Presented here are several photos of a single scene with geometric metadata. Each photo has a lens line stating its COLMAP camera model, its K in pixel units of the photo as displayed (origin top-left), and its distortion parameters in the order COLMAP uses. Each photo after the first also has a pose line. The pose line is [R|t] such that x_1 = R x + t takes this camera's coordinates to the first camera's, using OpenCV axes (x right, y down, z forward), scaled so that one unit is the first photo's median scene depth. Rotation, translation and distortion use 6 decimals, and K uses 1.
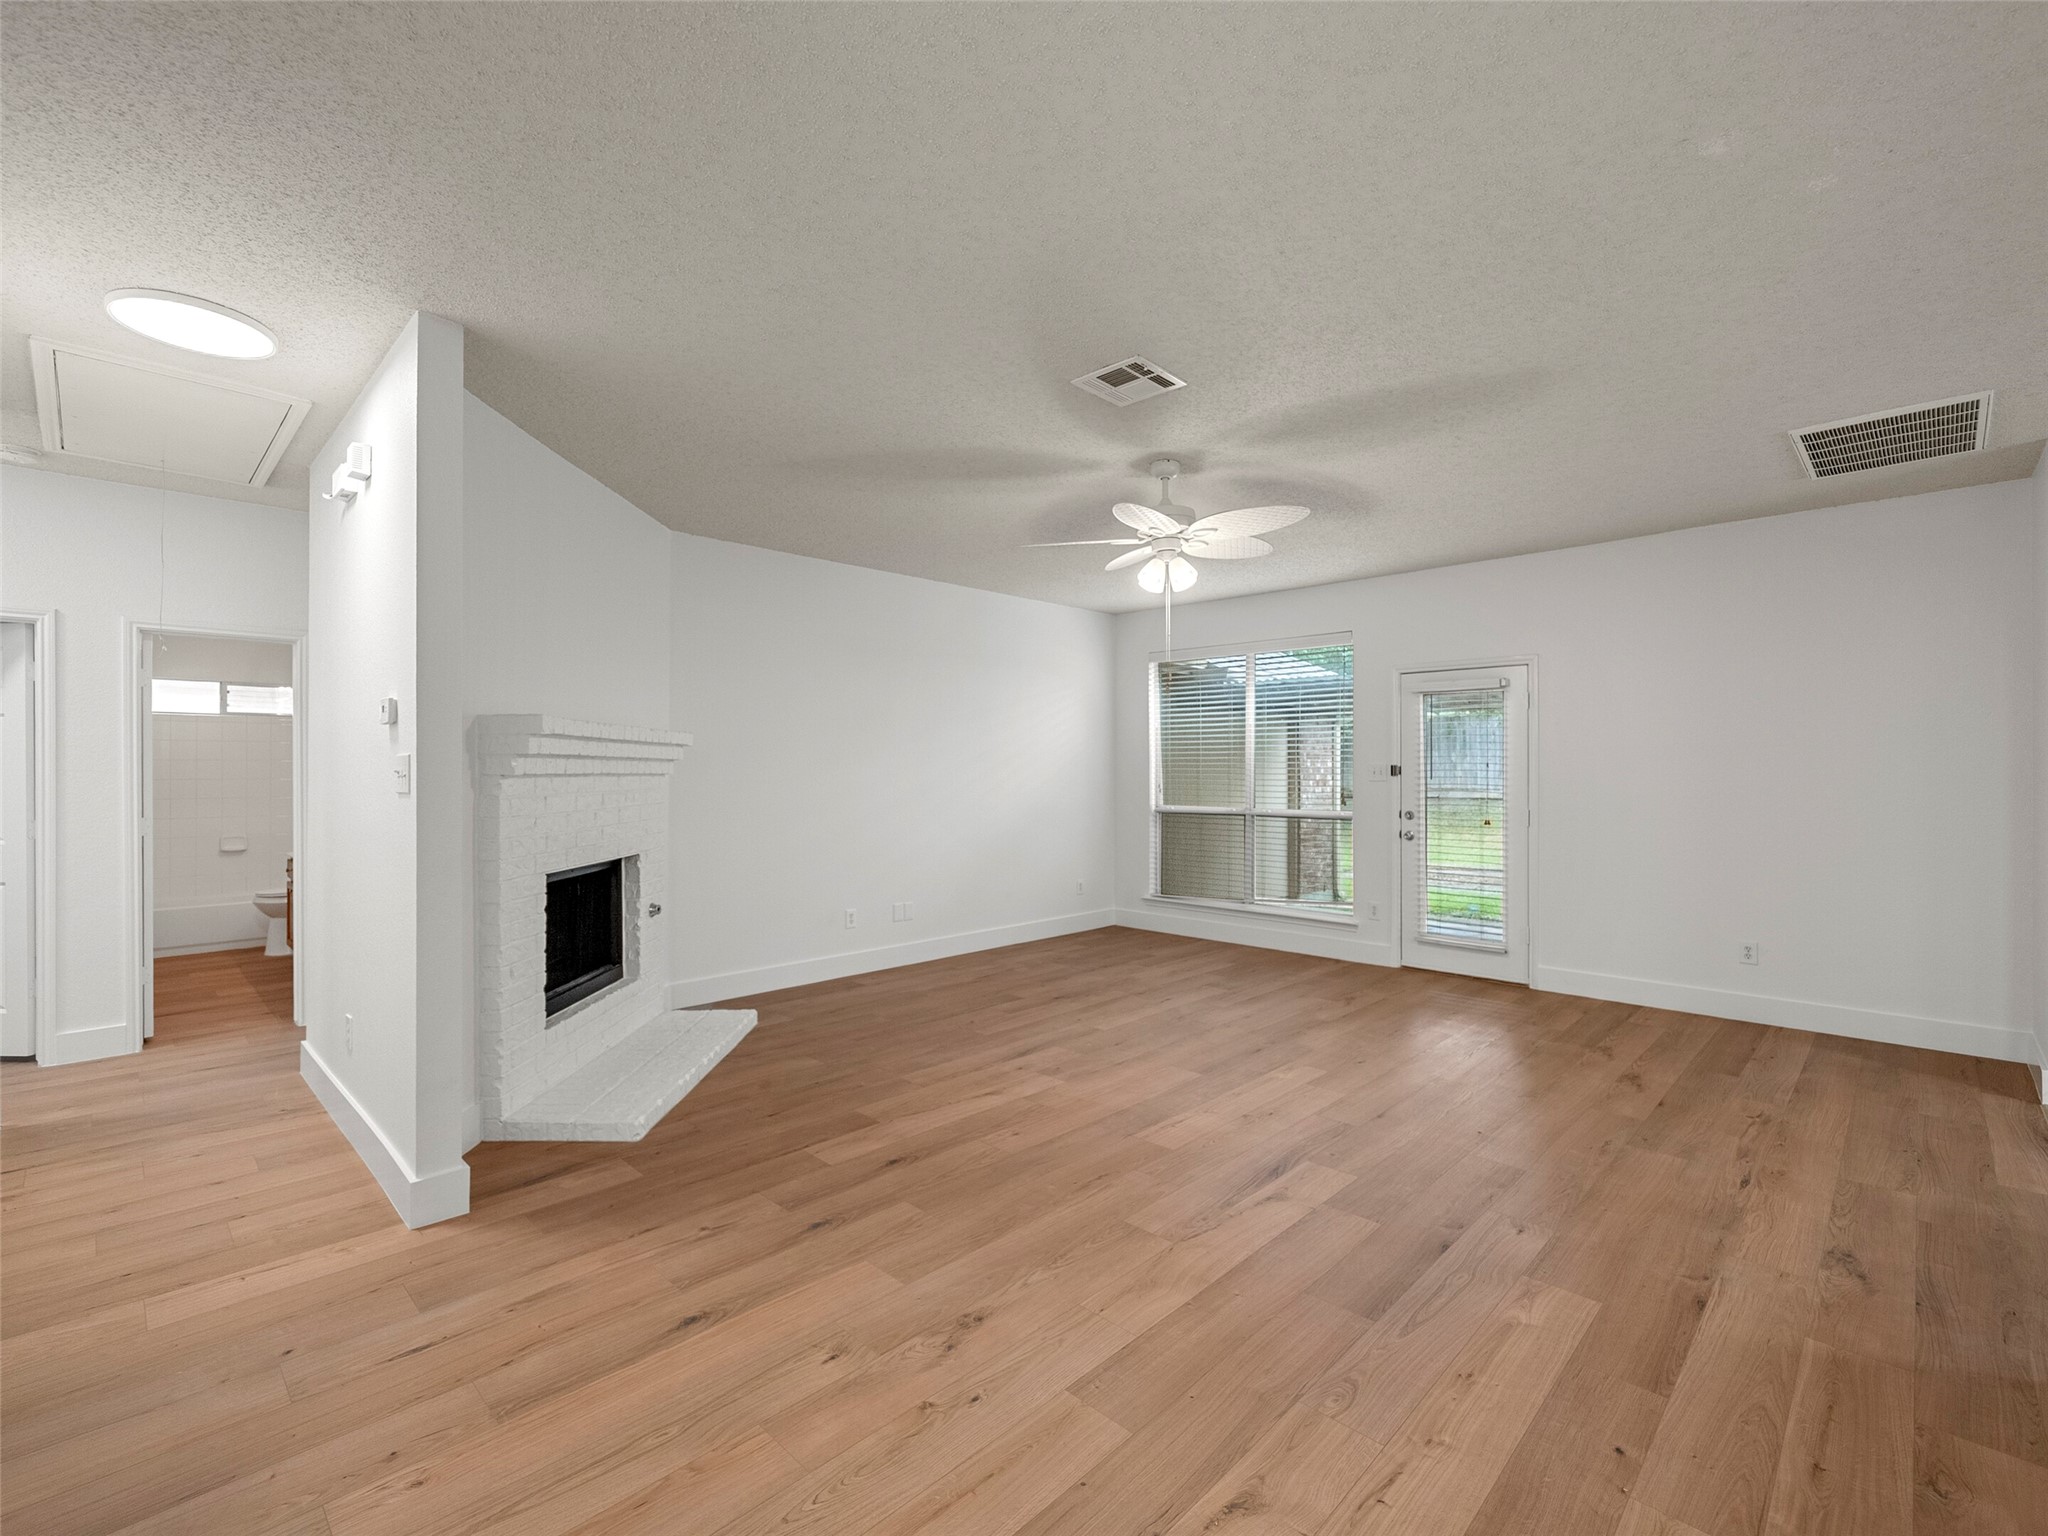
lens RADIAL K [[911.0, 0, 1025.8], [0, 911.0, 766.6], [0, 0, 1]] dist [-0.003480, -0.000685]
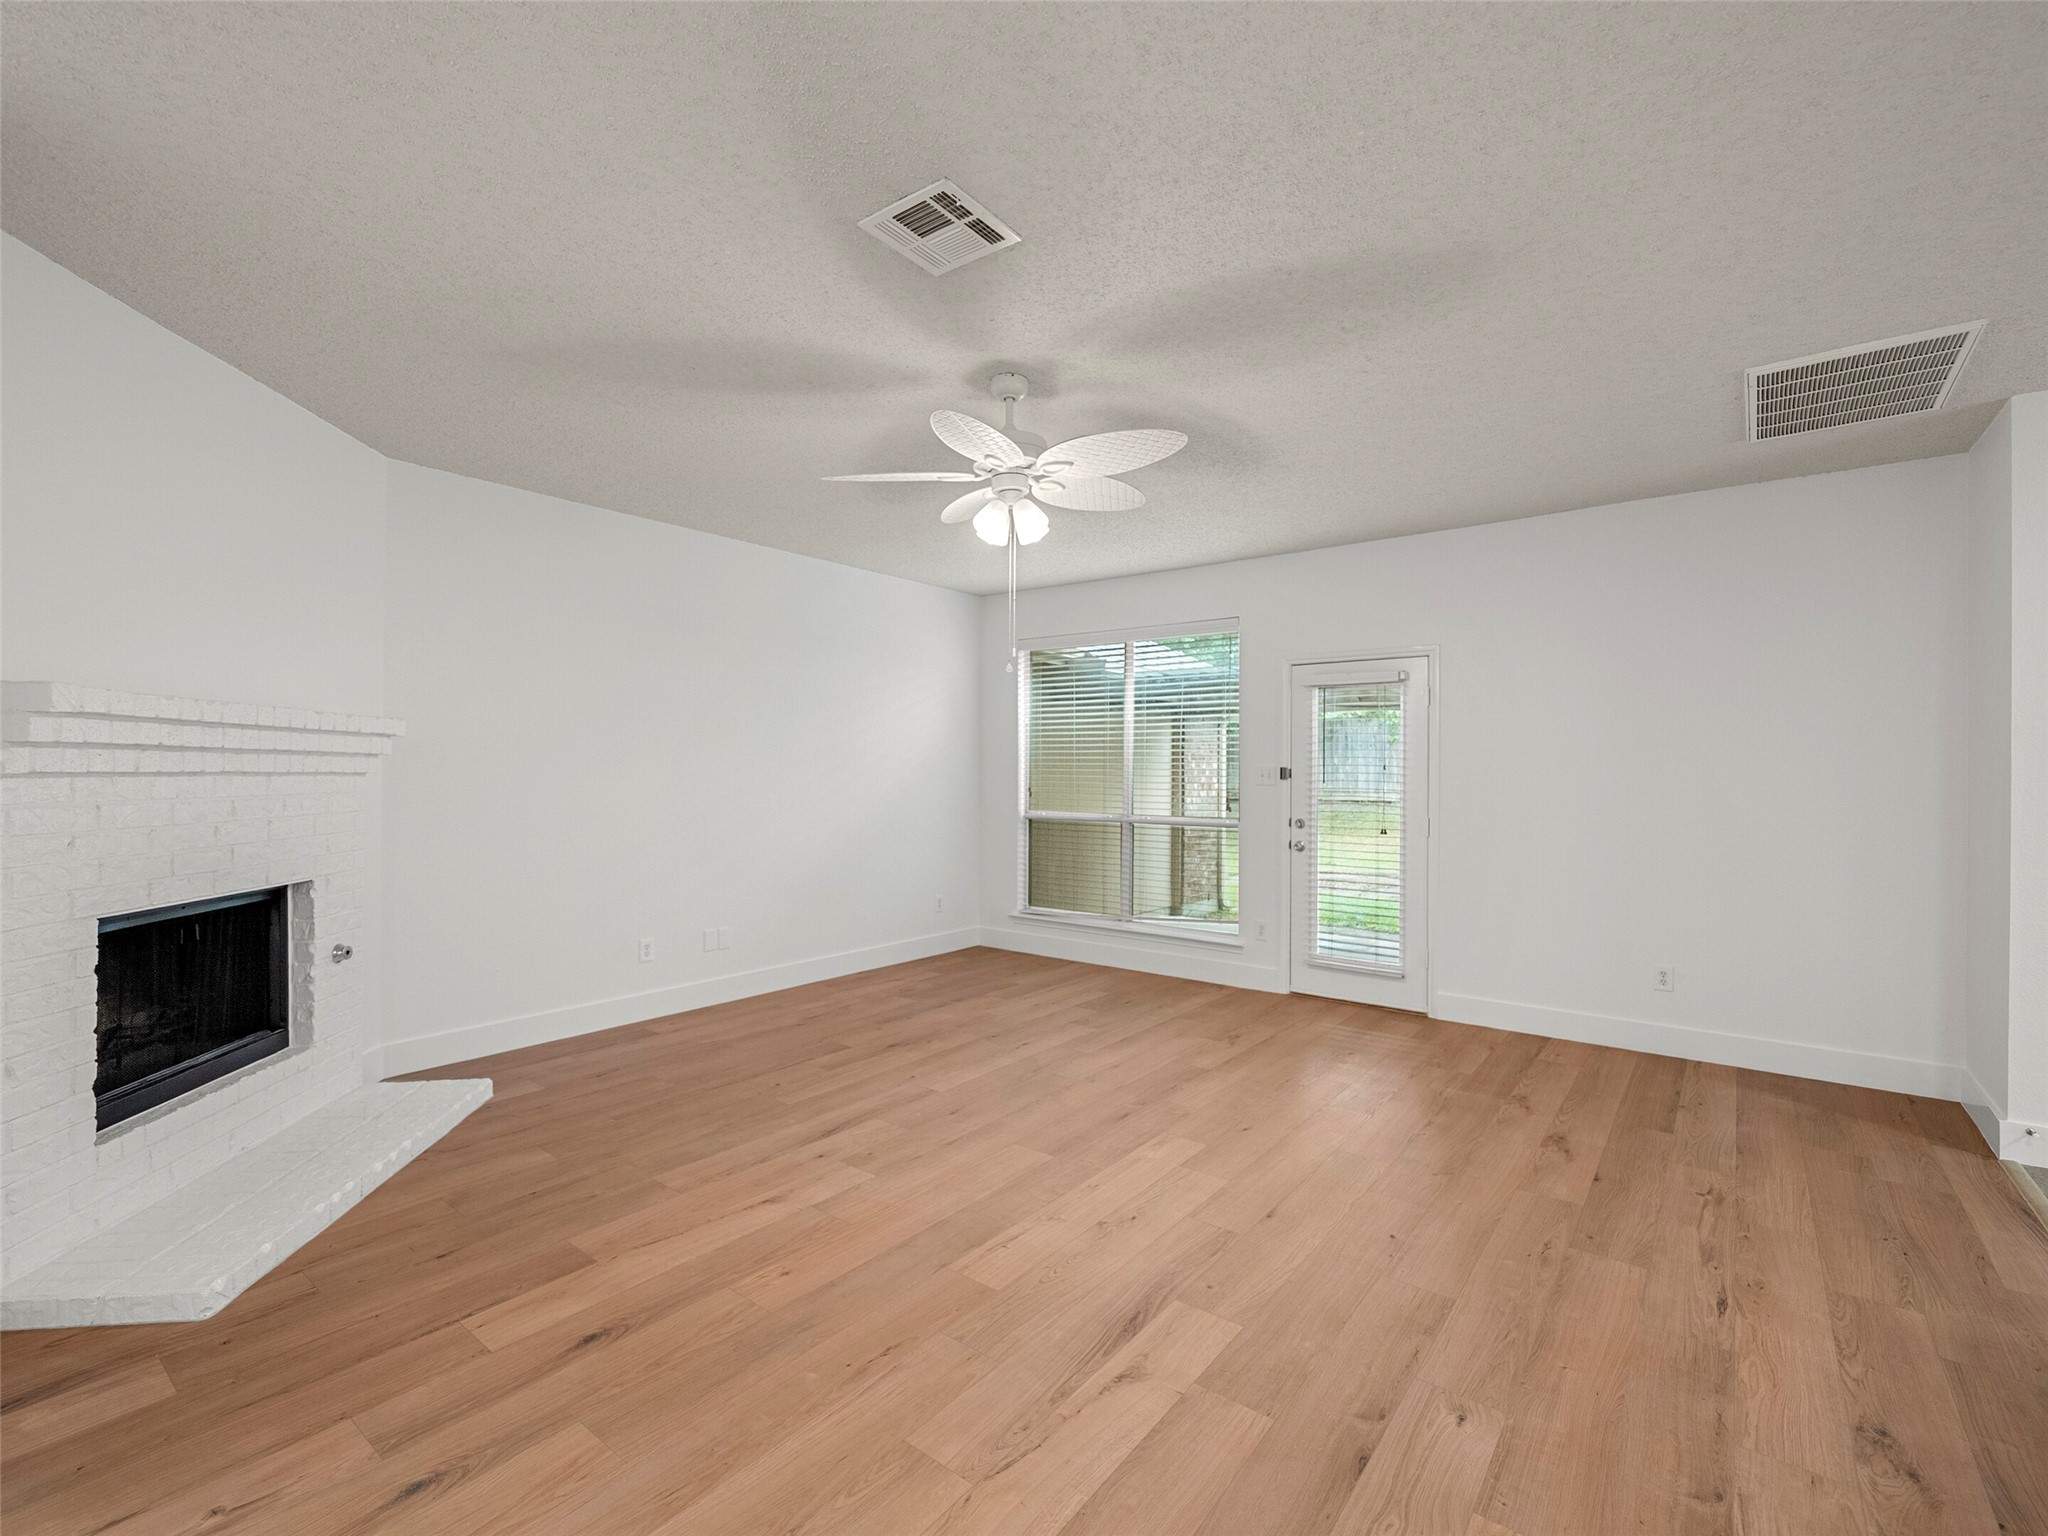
lens RADIAL K [[911.0, 0, 1026.0], [0, 911.0, 768.5], [0, 0, 1]] dist [-0.003480, -0.000685]
pose [[0.993376, 0.005821, 0.114760, 0.083480], [-0.005950, 0.999982, 0.000785, 0.000509], [-0.114754, -0.001463, 0.993393, 0.232142]]
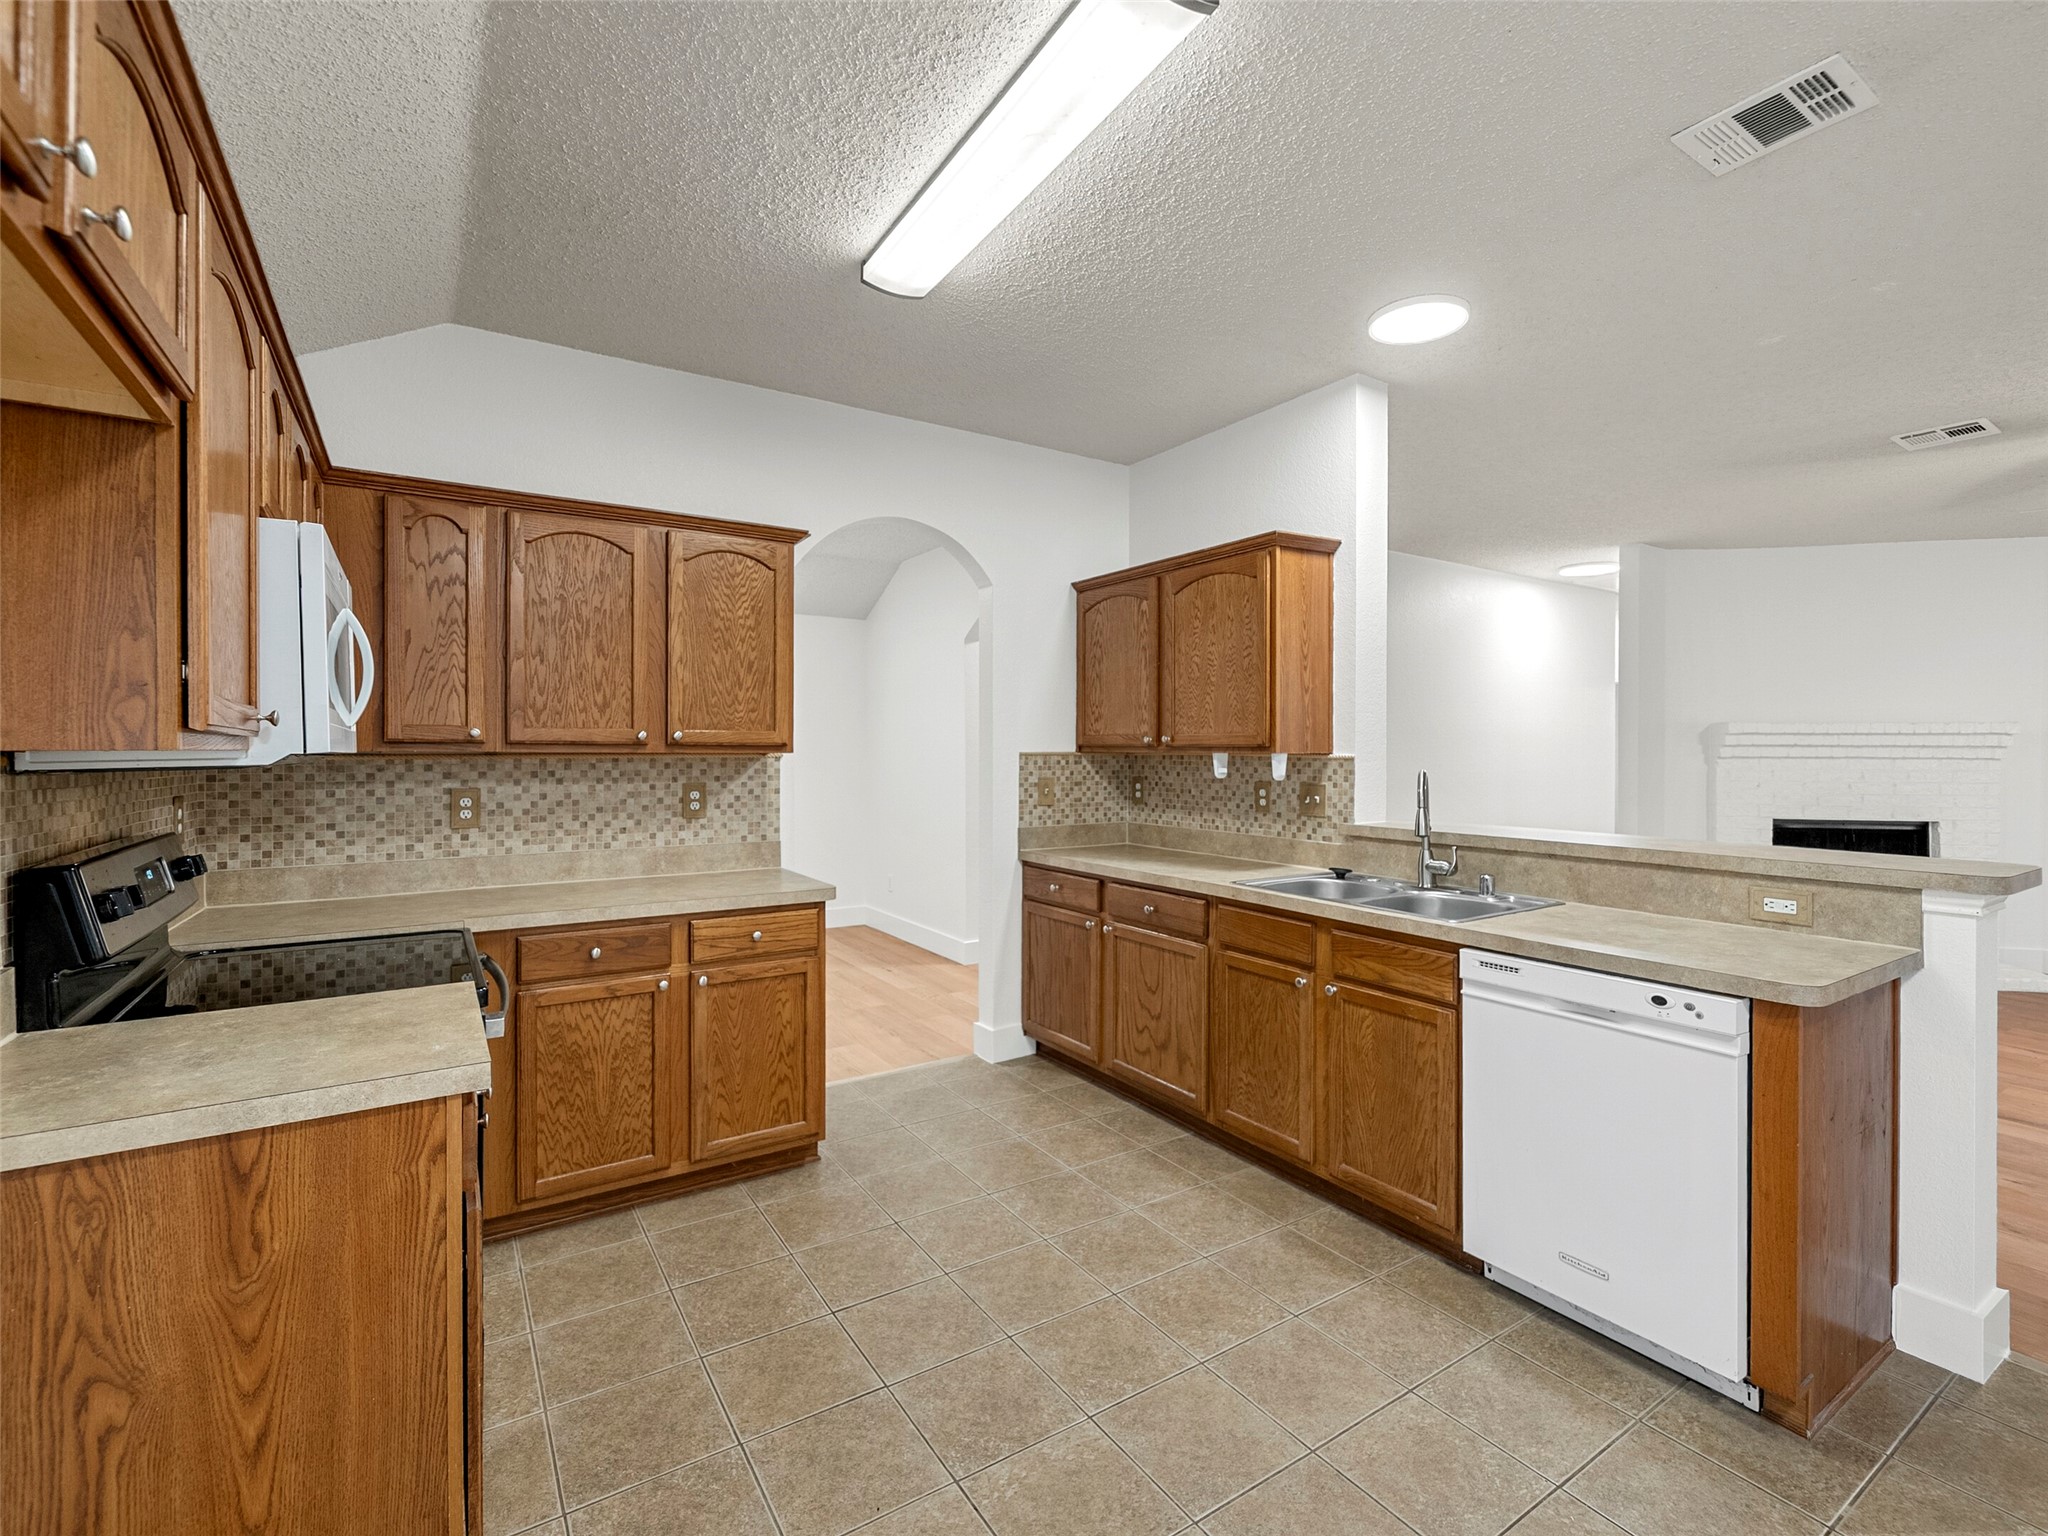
lens RADIAL K [[911.0, 0, 1026.7], [0, 911.0, 752.4], [0, 0, 1]] dist [-0.003480, -0.000685]
pose [[-0.231299, -0.000186, -0.972883, 1.299870], [0.000251, 1.000000, -0.000251, 0.001119], [0.972883, -0.000303, -0.231299, 0.077250]]
